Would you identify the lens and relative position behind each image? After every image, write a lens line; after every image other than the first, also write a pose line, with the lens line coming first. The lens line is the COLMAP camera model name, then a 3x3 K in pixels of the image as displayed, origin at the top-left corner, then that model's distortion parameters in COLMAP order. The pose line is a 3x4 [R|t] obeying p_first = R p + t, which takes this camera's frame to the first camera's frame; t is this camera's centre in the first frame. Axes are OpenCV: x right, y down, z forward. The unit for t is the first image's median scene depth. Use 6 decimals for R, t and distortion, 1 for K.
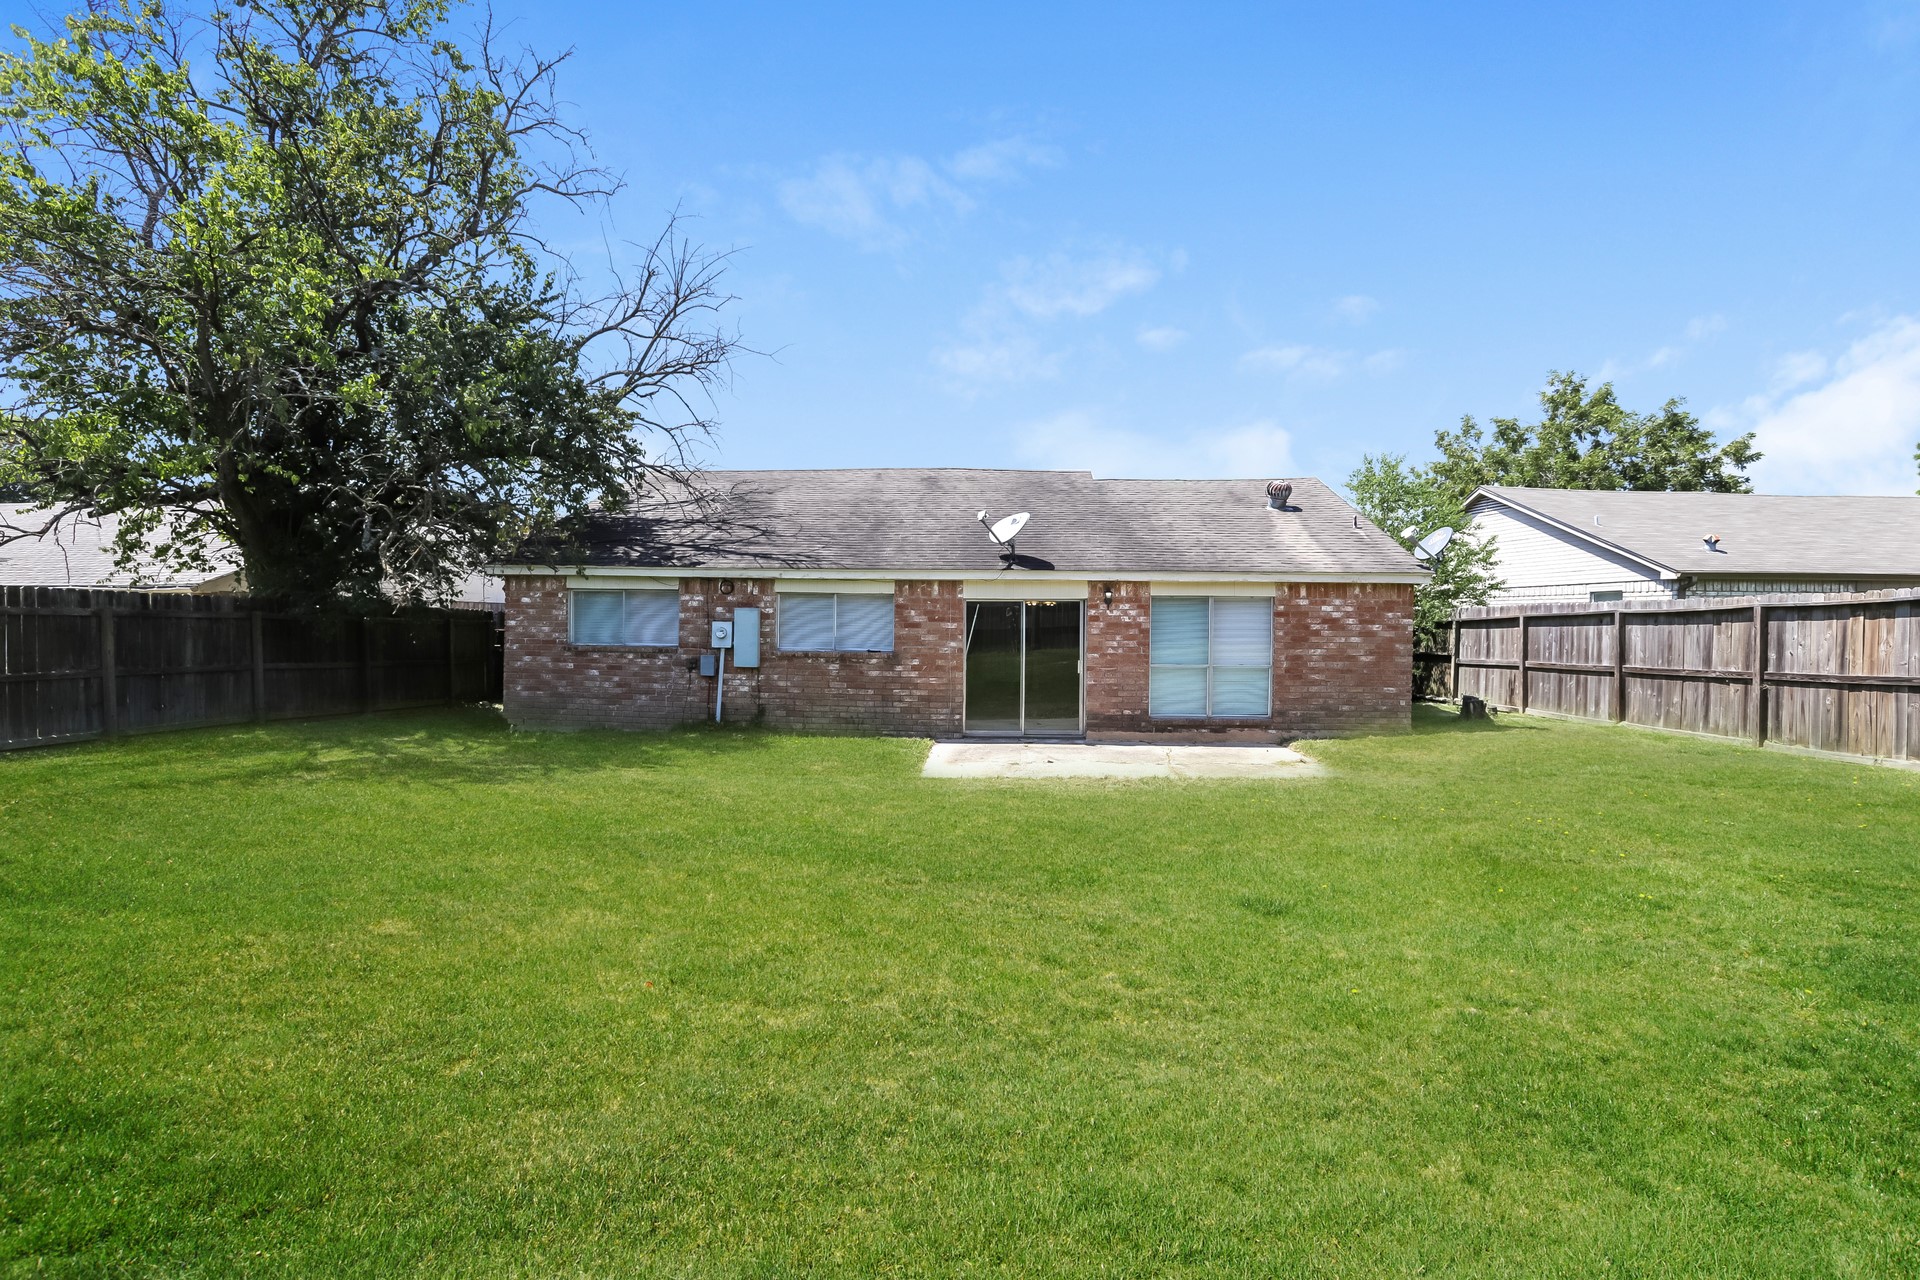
lens RADIAL K [[883.7, 0, 960.0], [0, 883.7, 640.6], [0, 0, 1]] dist [-0.037328, 0.011927]
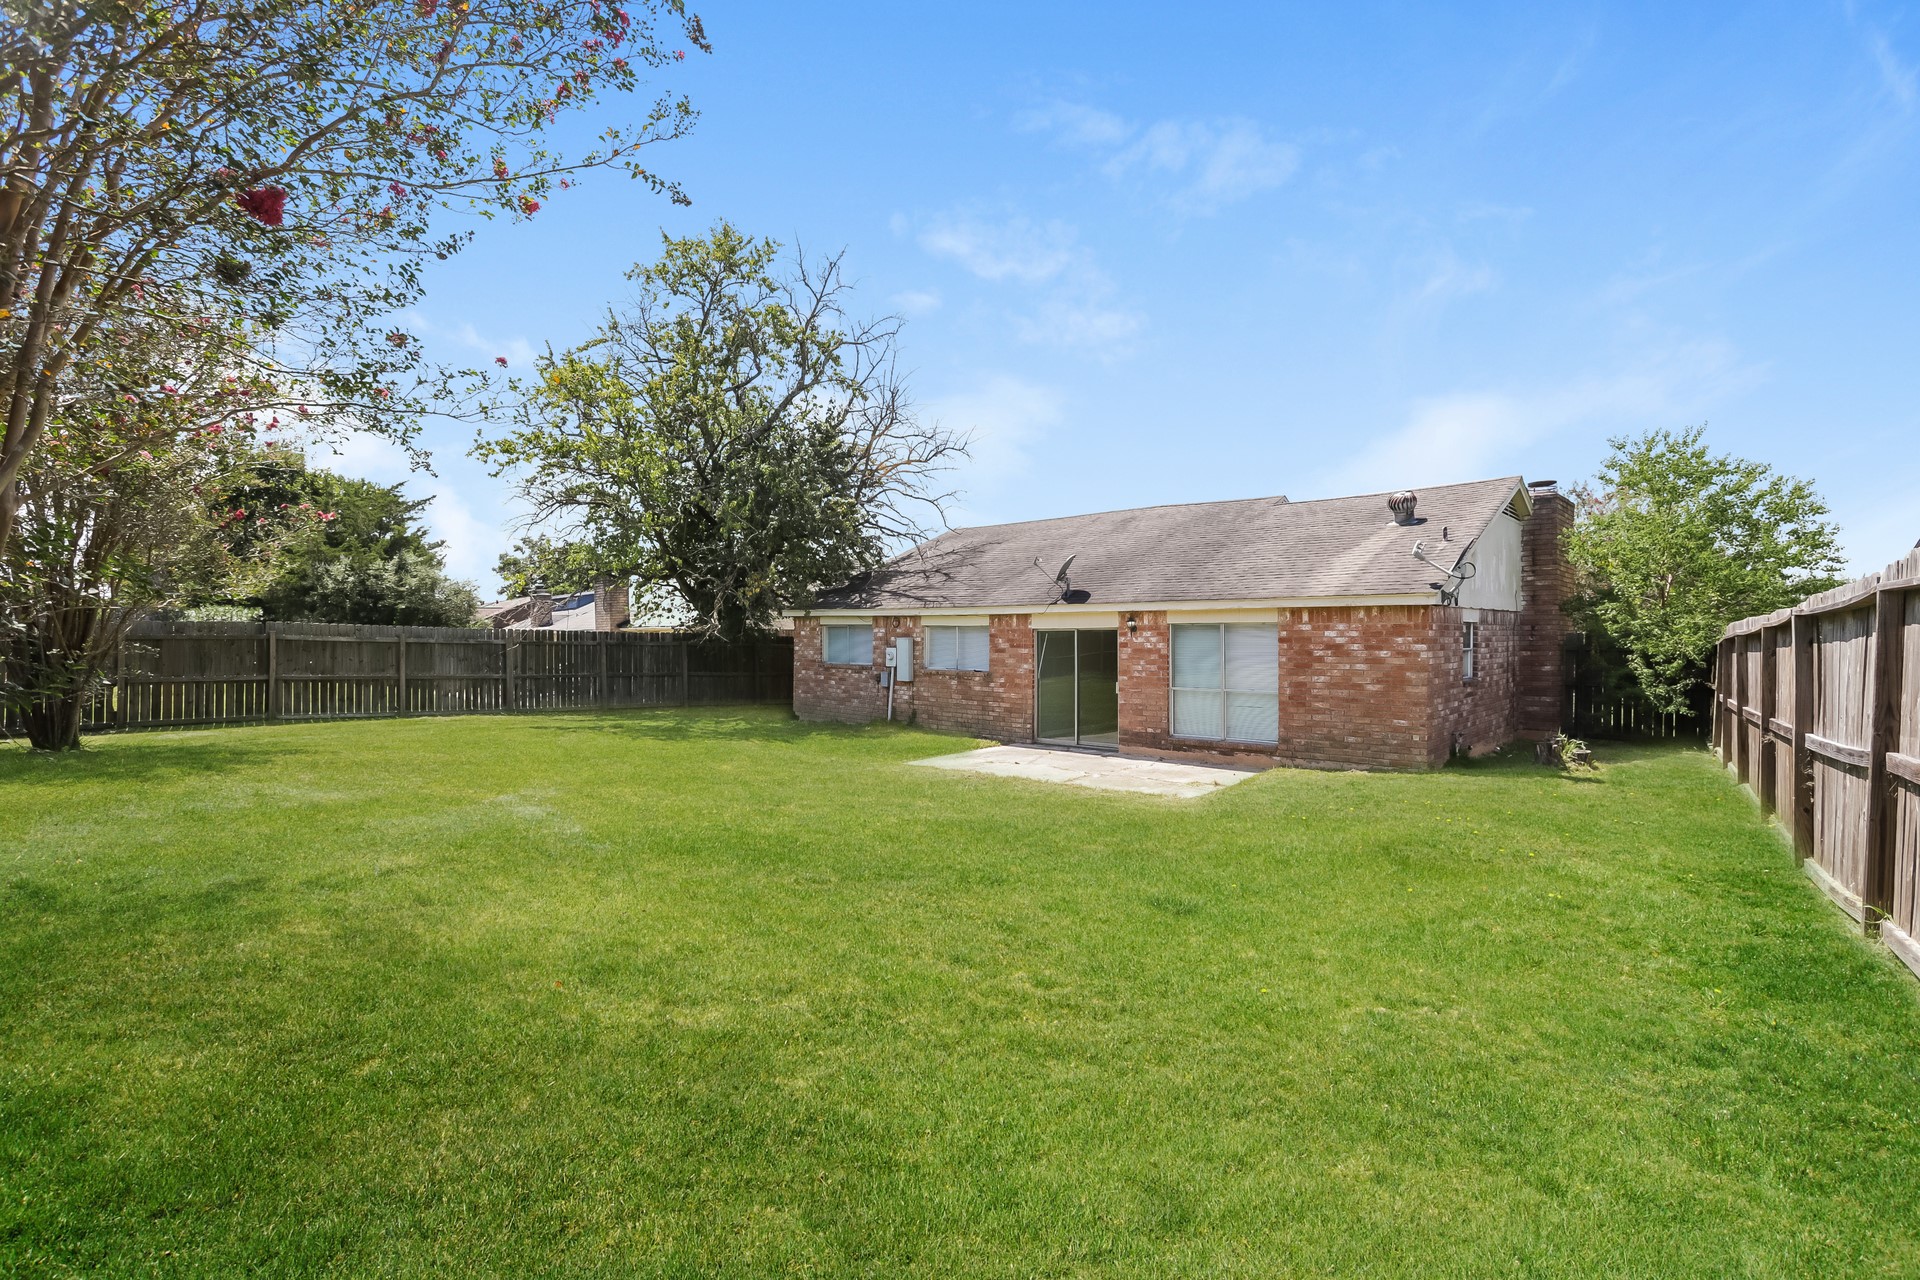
lens RADIAL K [[883.7, 0, 956.6], [0, 883.7, 650.1], [0, 0, 1]] dist [-0.037328, 0.011927]
pose [[0.768200, 0.001452, -0.640208, 0.700713], [-0.007257, 0.999953, -0.006439, -0.009541], [0.640169, 0.009592, 0.768174, 0.007027]]
